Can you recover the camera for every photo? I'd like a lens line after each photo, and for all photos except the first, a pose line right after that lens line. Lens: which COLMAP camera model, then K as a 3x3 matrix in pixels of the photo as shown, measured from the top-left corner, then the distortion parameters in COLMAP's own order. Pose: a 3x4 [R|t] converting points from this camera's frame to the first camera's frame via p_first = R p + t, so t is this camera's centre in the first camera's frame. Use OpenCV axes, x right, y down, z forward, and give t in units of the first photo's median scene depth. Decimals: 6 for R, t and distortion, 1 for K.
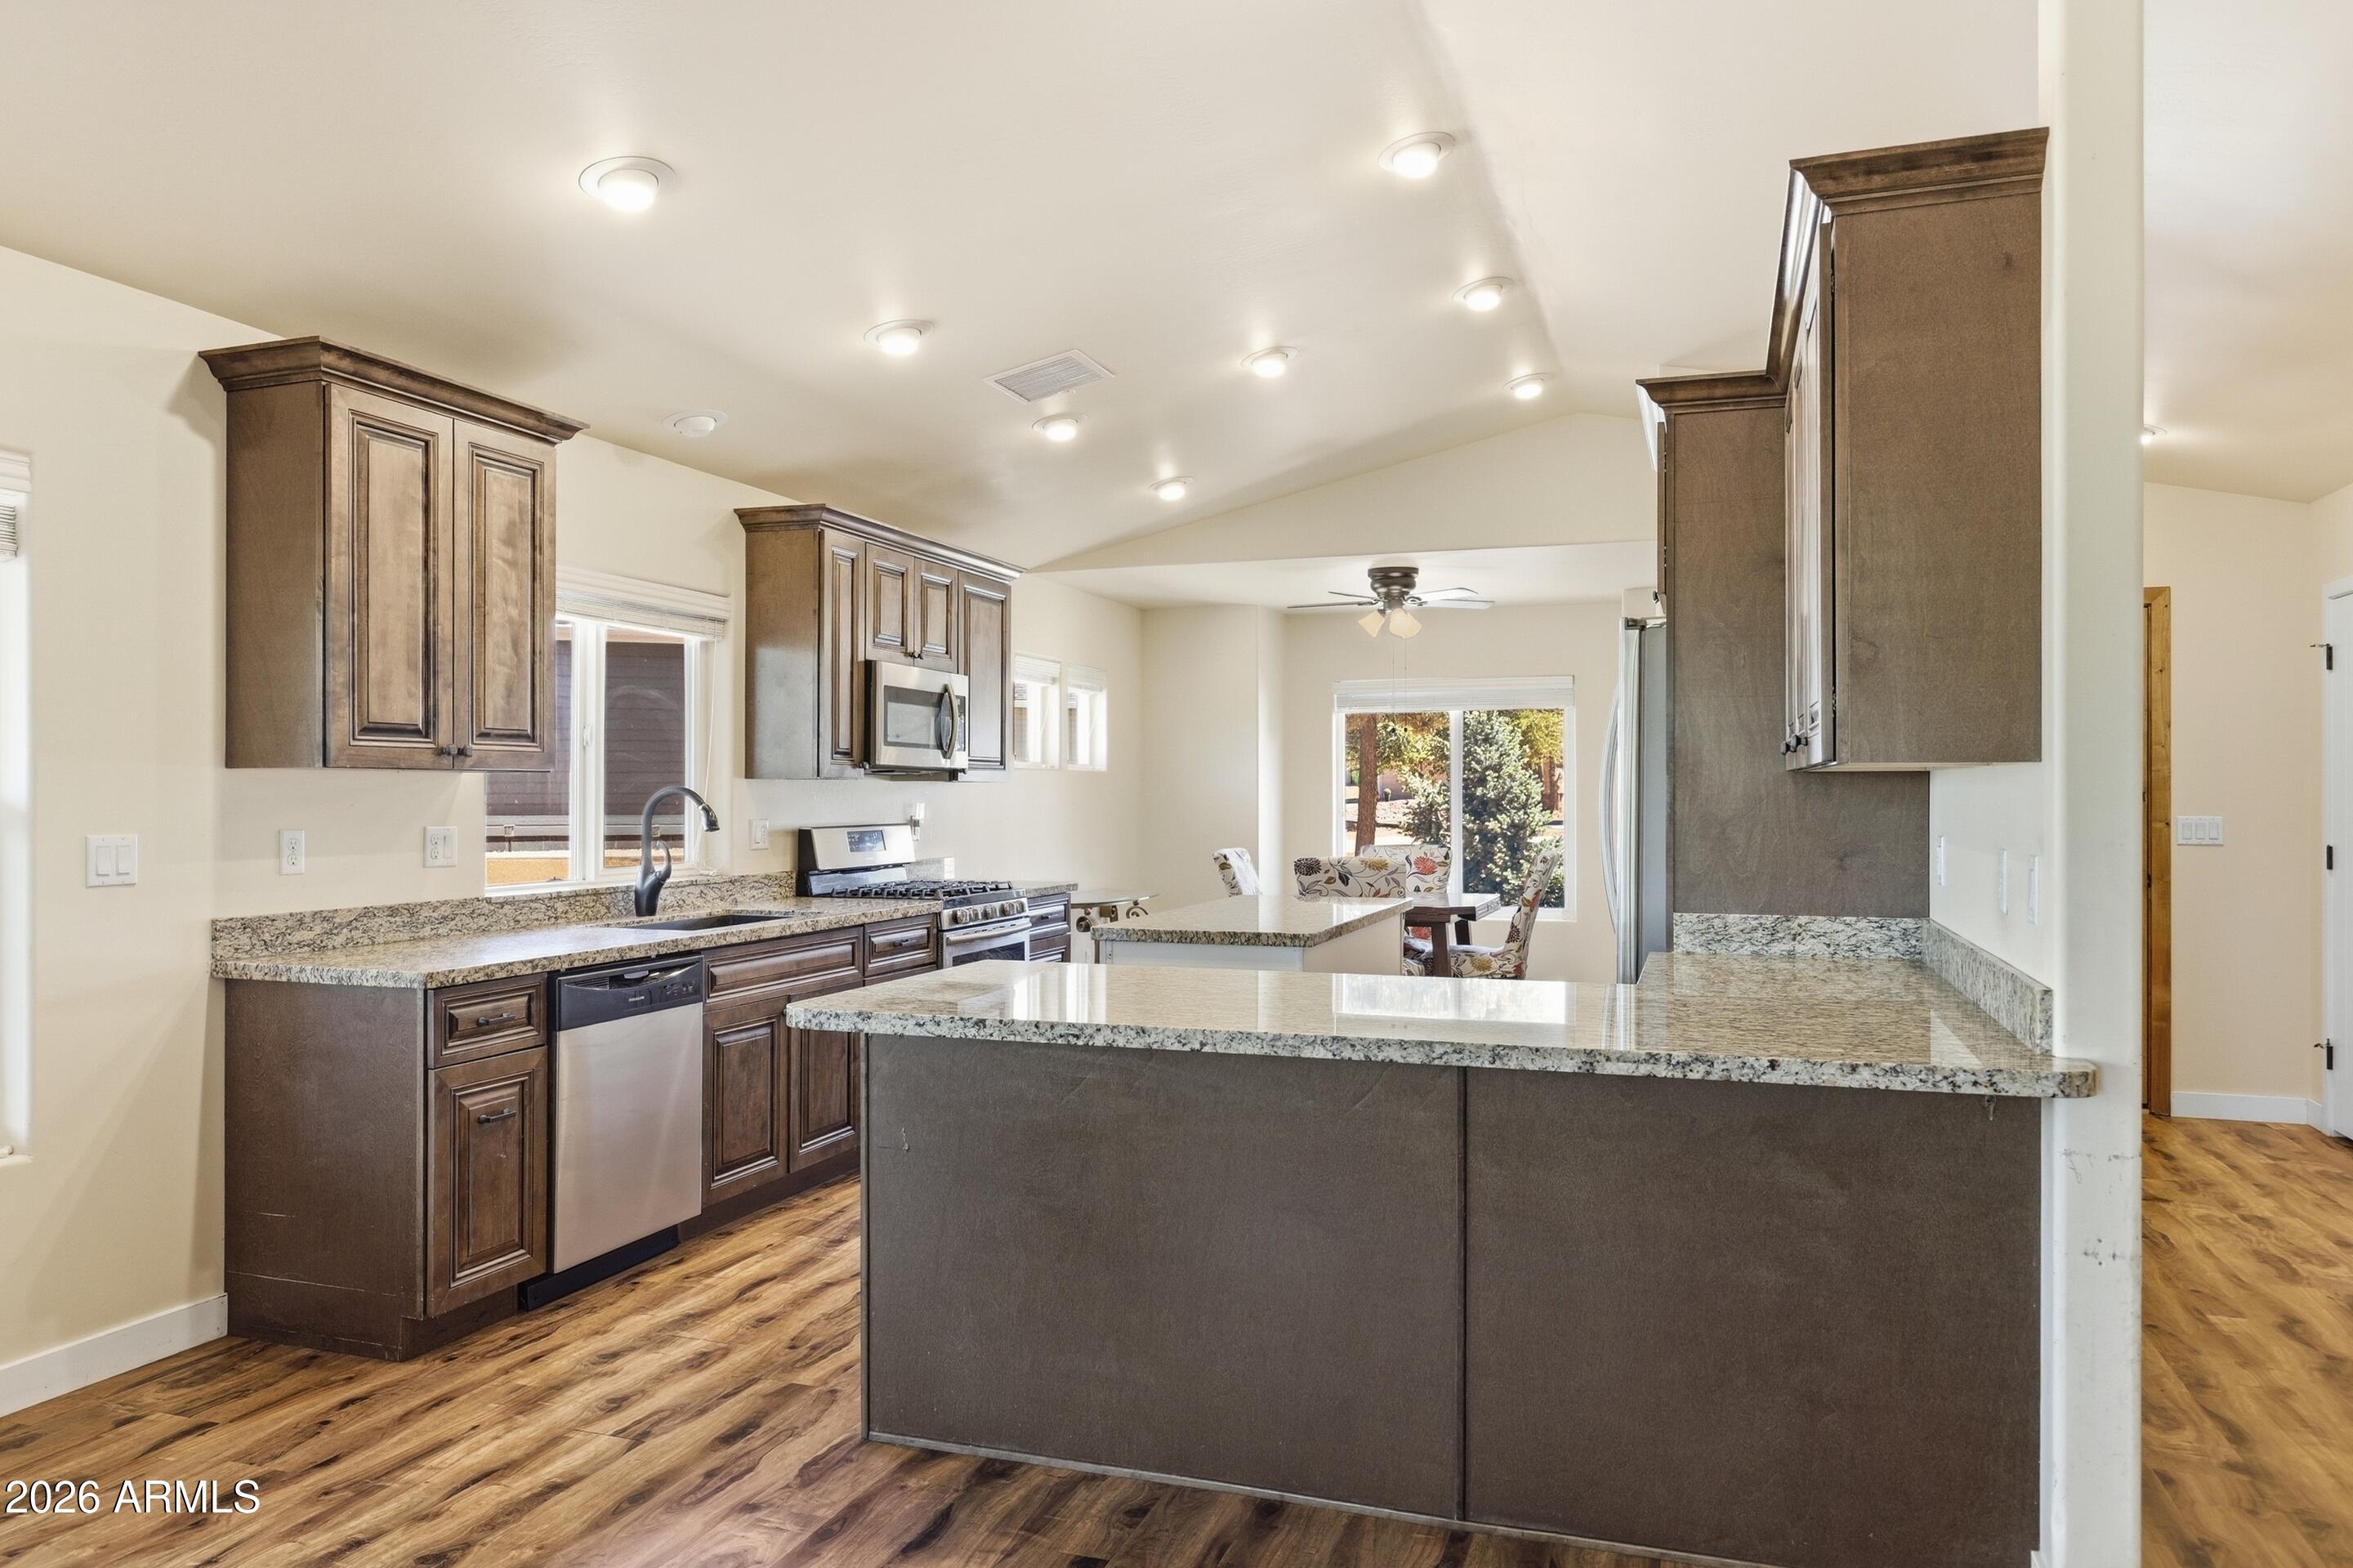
lens RADIAL K [[1567.5, 0, 1175.3], [0, 1567.5, 795.3], [0, 0, 1]] dist [-0.003465, 0.000627]
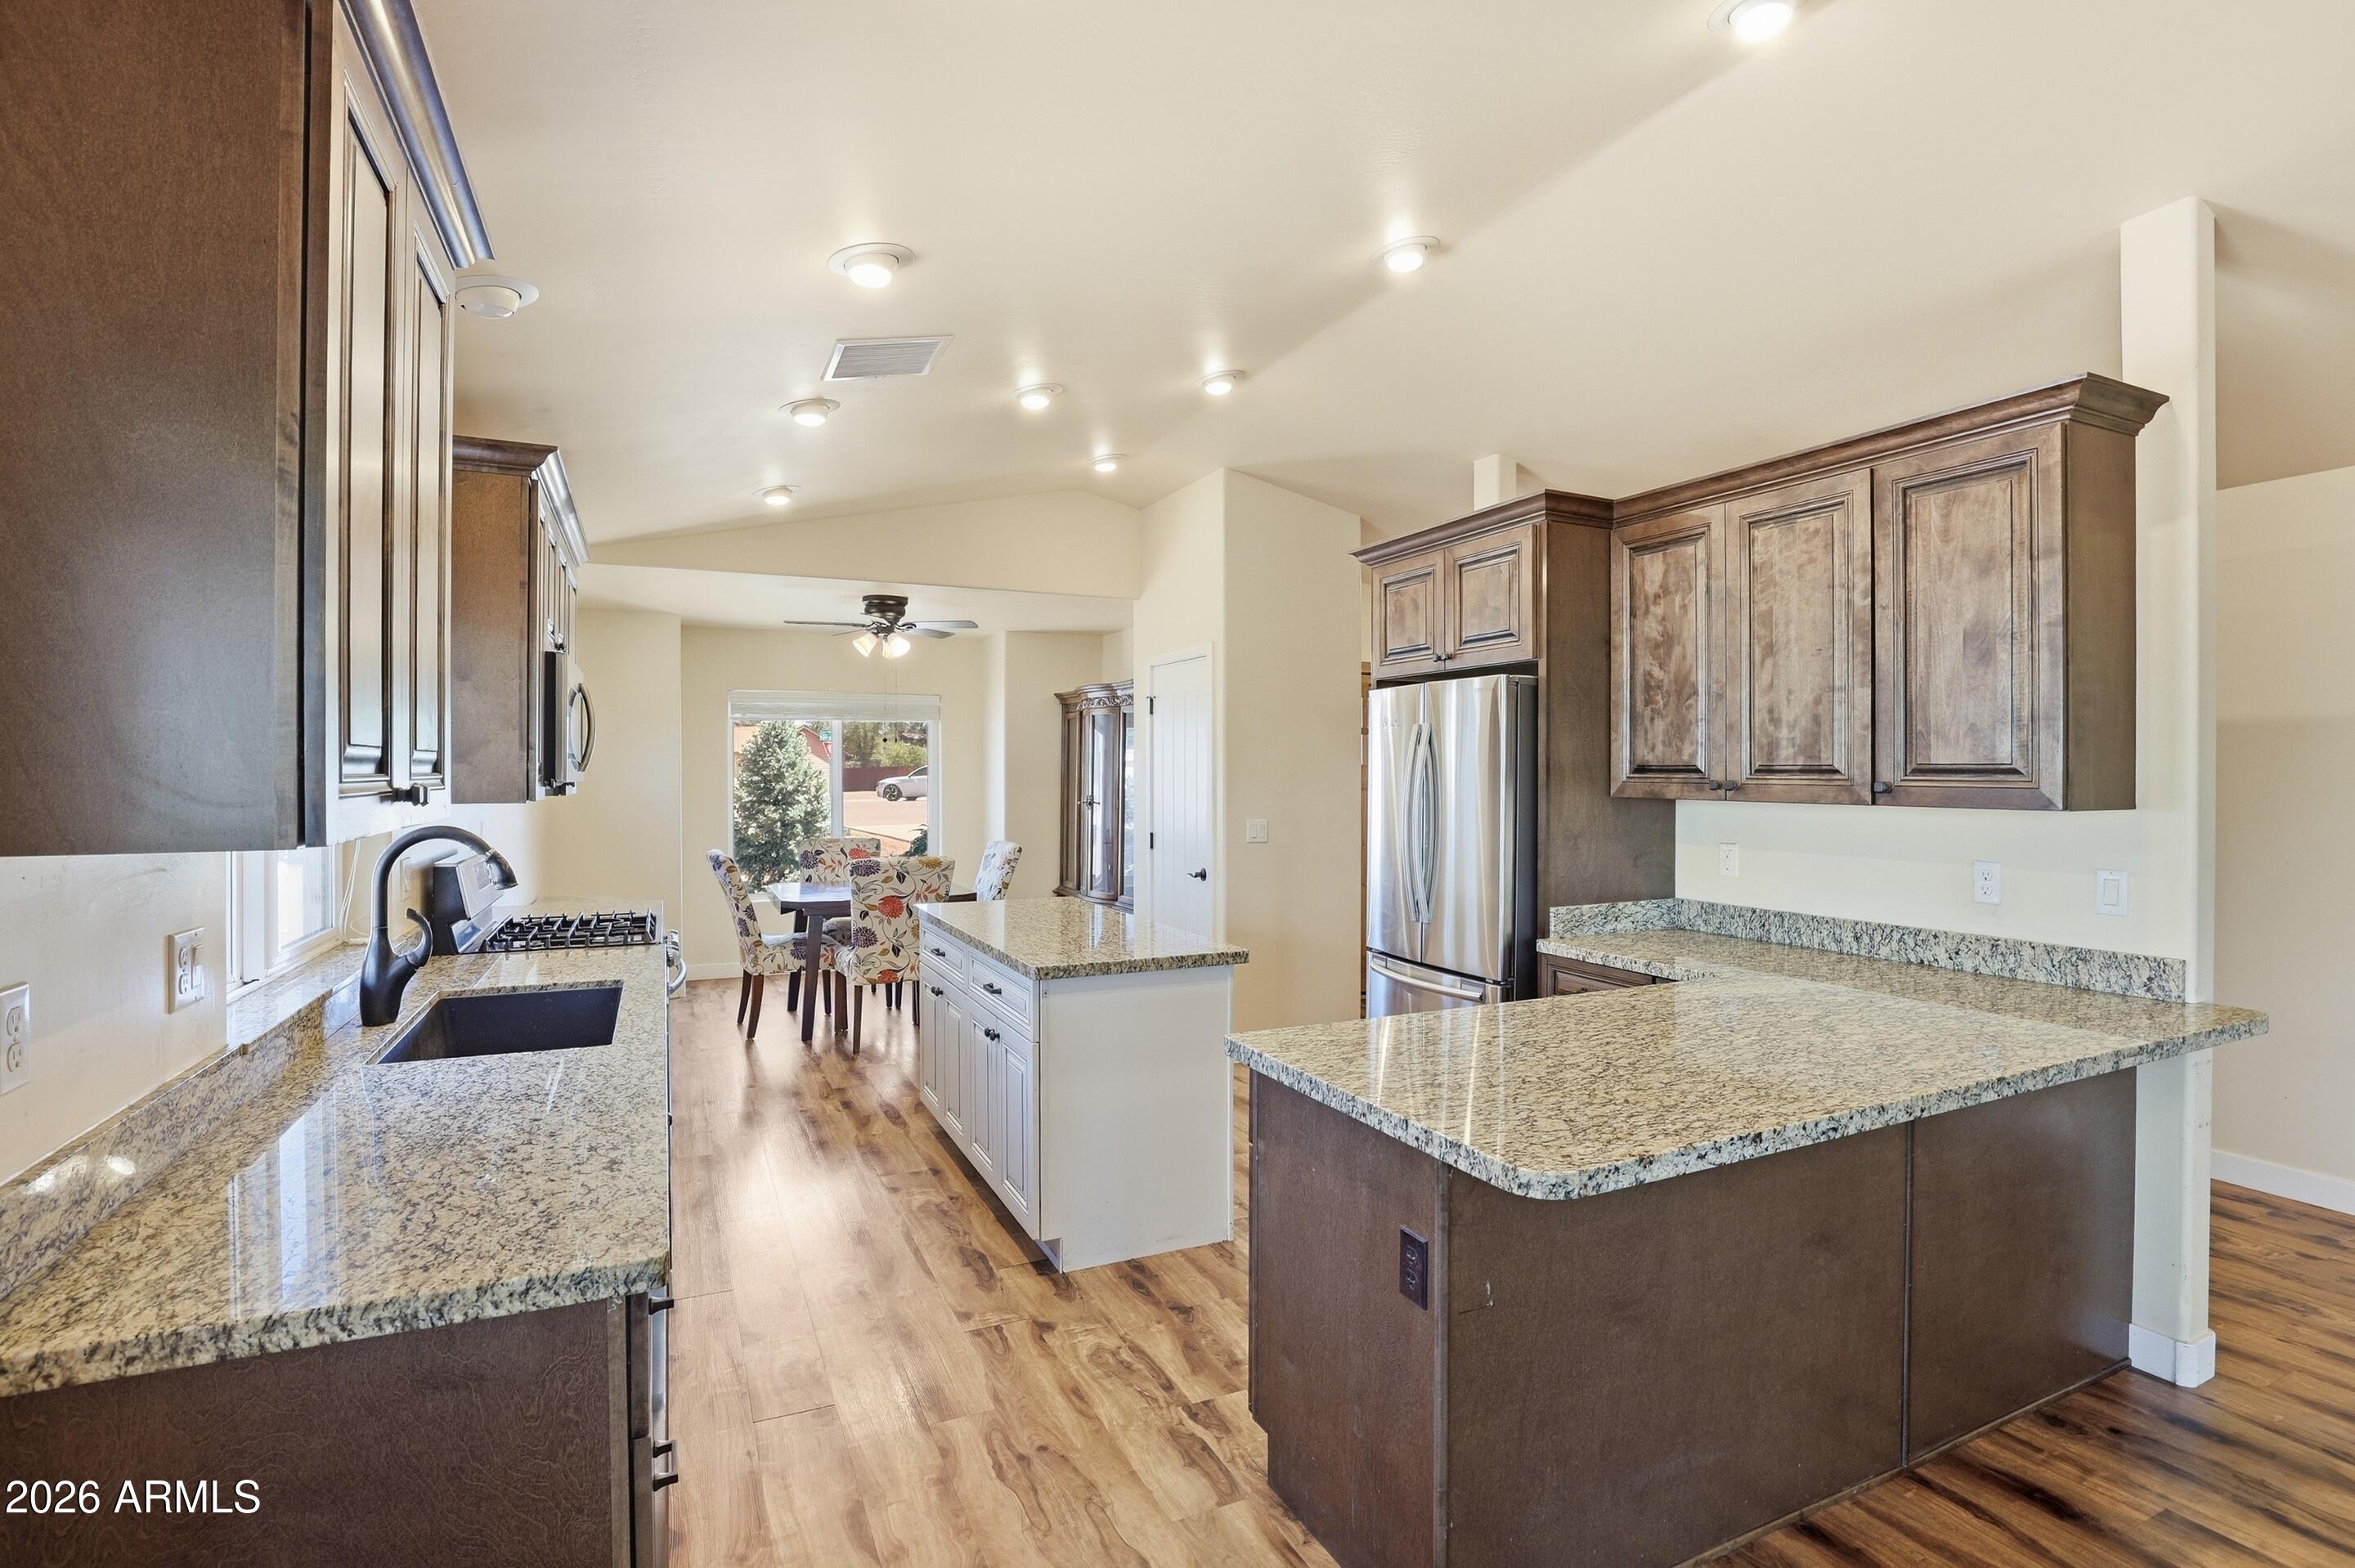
lens RADIAL K [[1112.8, 0, 1175.5], [0, 1112.8, 777.7], [0, 0, 1]] dist [-0.027256, 0.000472]
pose [[0.716876, -0.004241, 0.697187, -0.511699], [0.001196, 0.999988, 0.004853, -0.034535], [-0.697199, -0.002645, 0.716873, 0.535883]]
